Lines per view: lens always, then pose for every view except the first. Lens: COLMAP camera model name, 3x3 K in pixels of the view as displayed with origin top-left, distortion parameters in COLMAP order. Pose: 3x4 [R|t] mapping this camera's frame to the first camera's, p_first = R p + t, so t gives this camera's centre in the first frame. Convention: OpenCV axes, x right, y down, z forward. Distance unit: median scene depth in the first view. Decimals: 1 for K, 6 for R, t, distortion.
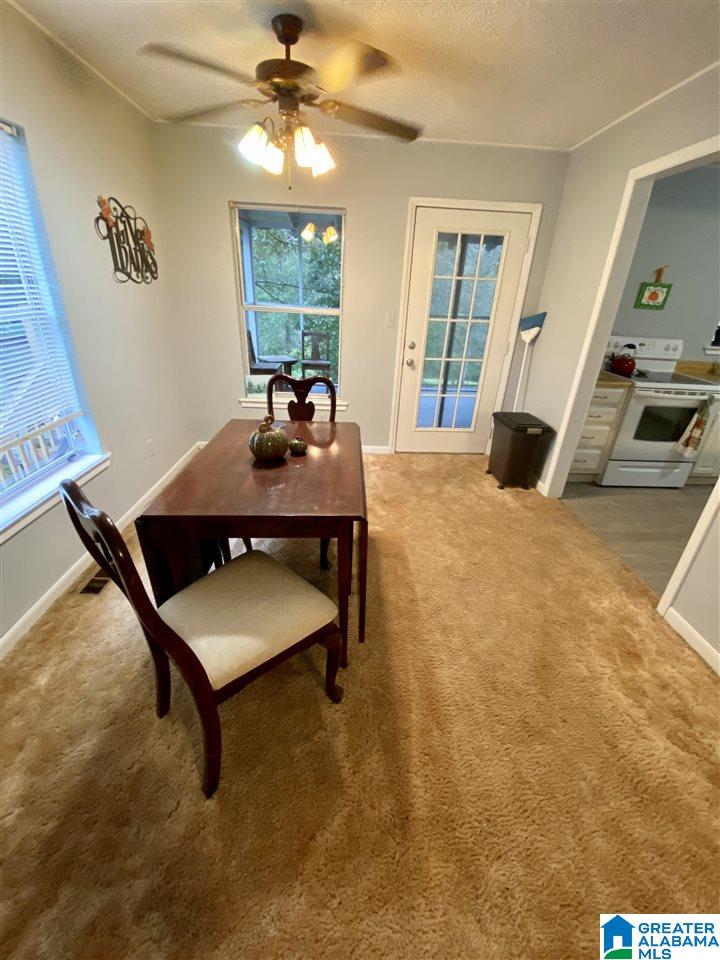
lens RADIAL K [[386.6, 0, 360.0], [0, 386.6, 480.0], [0, 0, 1]] dist [-0.000148, -0.015841]
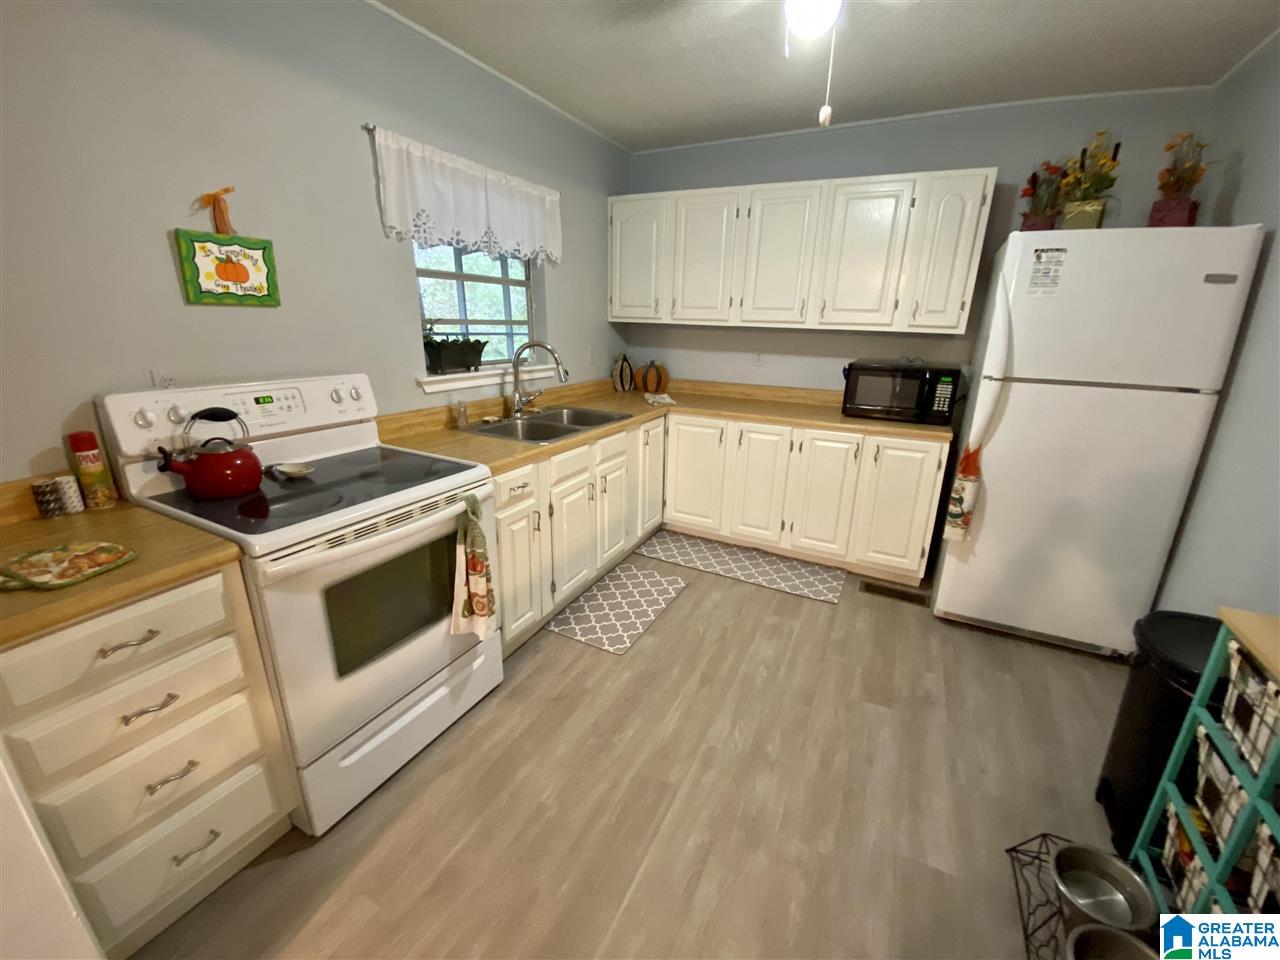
lens RADIAL K [[516.1, 0, 640.0], [0, 516.1, 480.0], [0, 0, 1]] dist [0.033871, -0.025463]
pose [[0.485447, -0.284853, 0.826559, 0.498738], [0.384017, 0.918820, 0.091111, -0.199246], [-0.785412, 0.273183, 0.555427, 0.485476]]
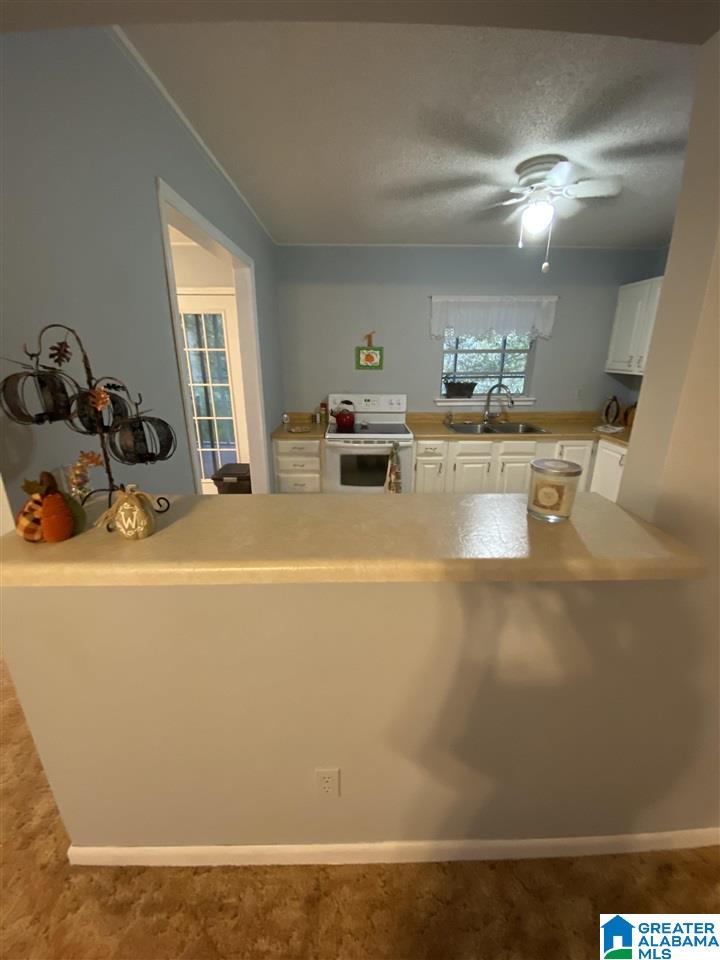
lens RADIAL K [[387.1, 0, 360.0], [0, 387.1, 480.0], [0, 0, 1]] dist [0.033871, -0.025463]
pose [[0.999356, -0.029149, -0.020947, 0.762631], [0.025905, 0.989637, -0.141234, 0.034207], [0.024847, 0.140600, 0.989755, -0.080055]]
